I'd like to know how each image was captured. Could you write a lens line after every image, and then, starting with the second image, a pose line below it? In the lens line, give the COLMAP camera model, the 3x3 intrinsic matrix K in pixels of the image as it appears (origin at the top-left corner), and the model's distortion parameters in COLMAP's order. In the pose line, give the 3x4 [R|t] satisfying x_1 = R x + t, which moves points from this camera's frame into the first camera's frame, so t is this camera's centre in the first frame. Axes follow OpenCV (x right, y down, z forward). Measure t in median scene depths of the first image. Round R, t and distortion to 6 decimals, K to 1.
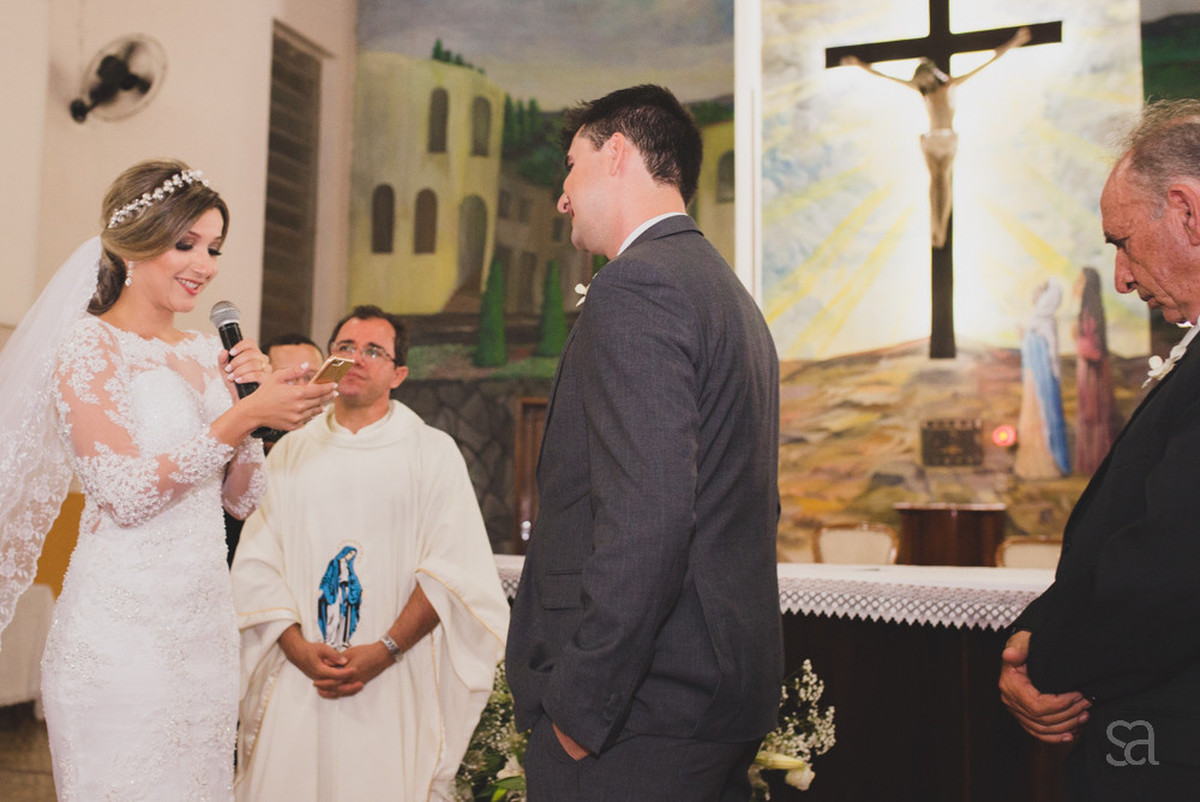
lens RADIAL K [[1274.6, 0, 600.6], [0, 1274.6, 361.3], [0, 0, 1]] dist [-0.013957, 0.005332]
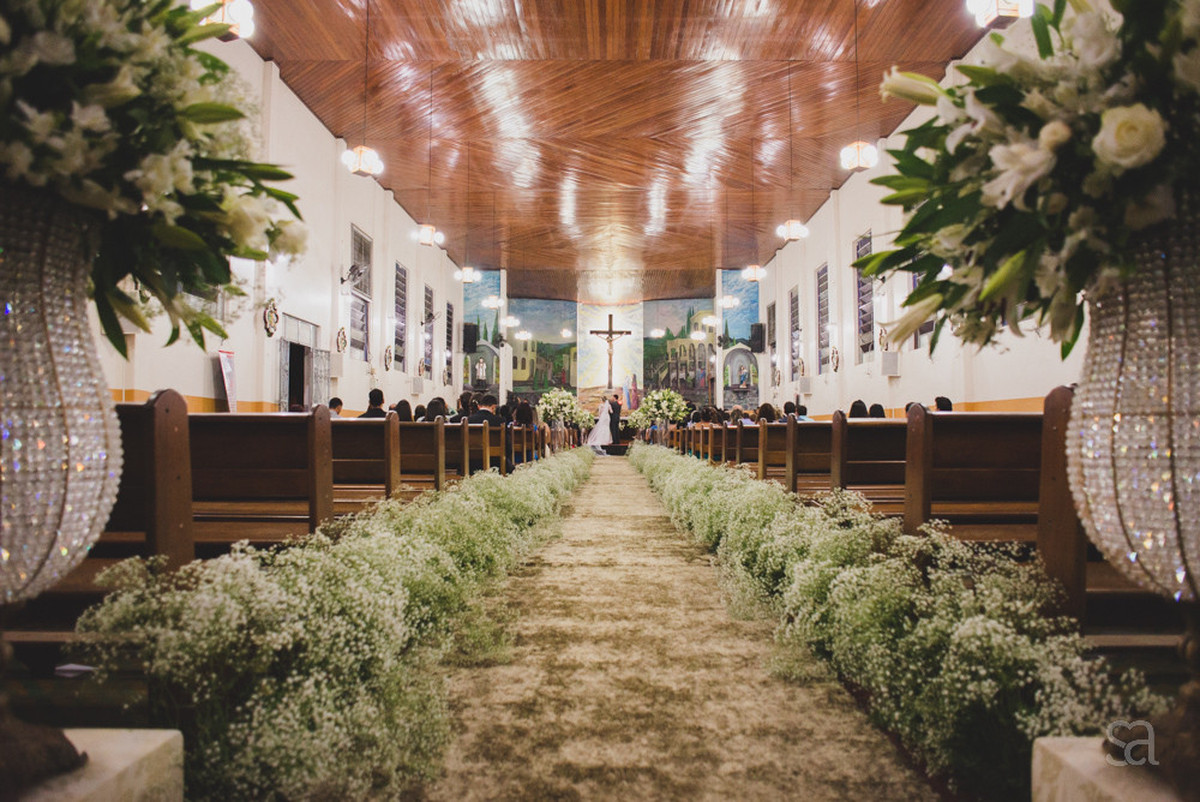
lens RADIAL K [[565.3, 0, 600.0], [0, 565.3, 401.0], [0, 0, 1]] dist [0.000162, -0.000002]
pose [[0.943158, 0.001431, 0.332343, -0.607355], [-0.028889, 0.996559, 0.077694, -0.141153], [-0.331088, -0.082879, 0.939953, -1.354350]]
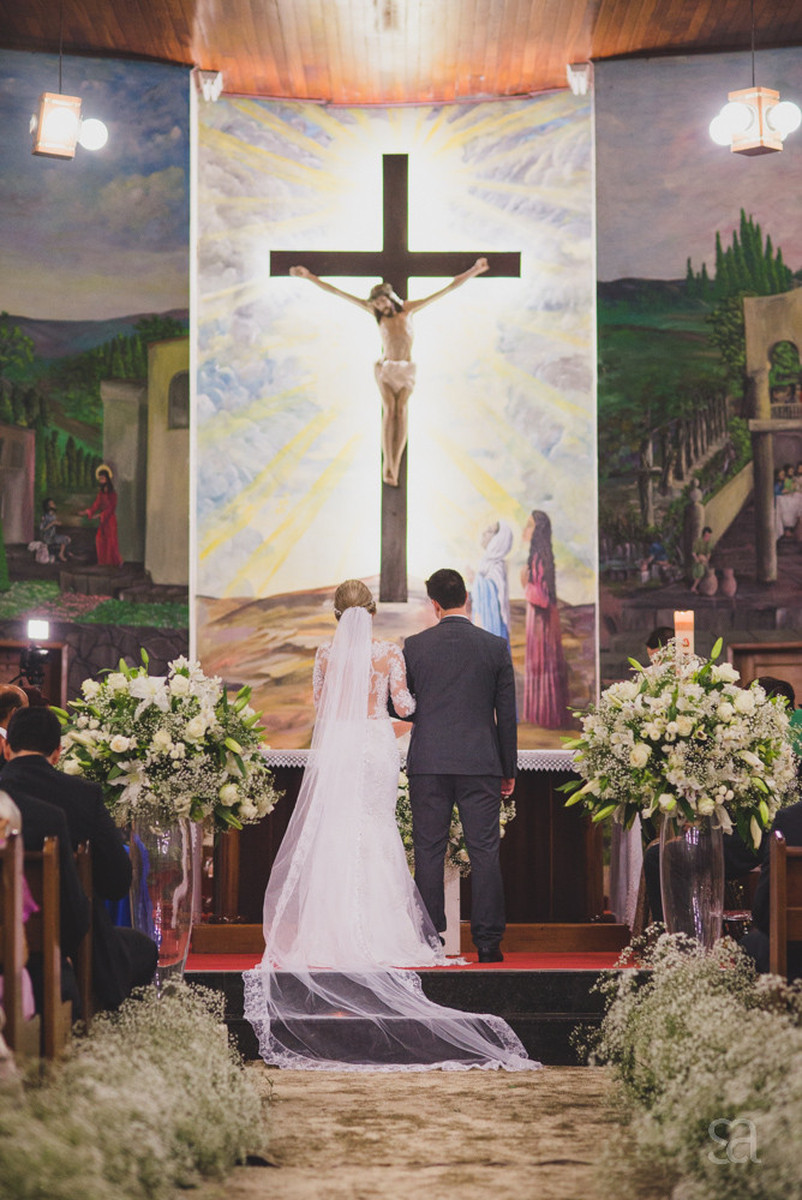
lens RADIAL K [[2292.9, 0, 401.0], [0, 2292.9, 600.0], [0, 0, 1]] dist [0.060867, 0.076783]
pose [[0.934545, 0.018103, 0.355384, -0.324181], [-0.027210, 0.999417, 0.020643, -0.037976], [-0.354803, -0.028962, 0.934492, -0.580558]]
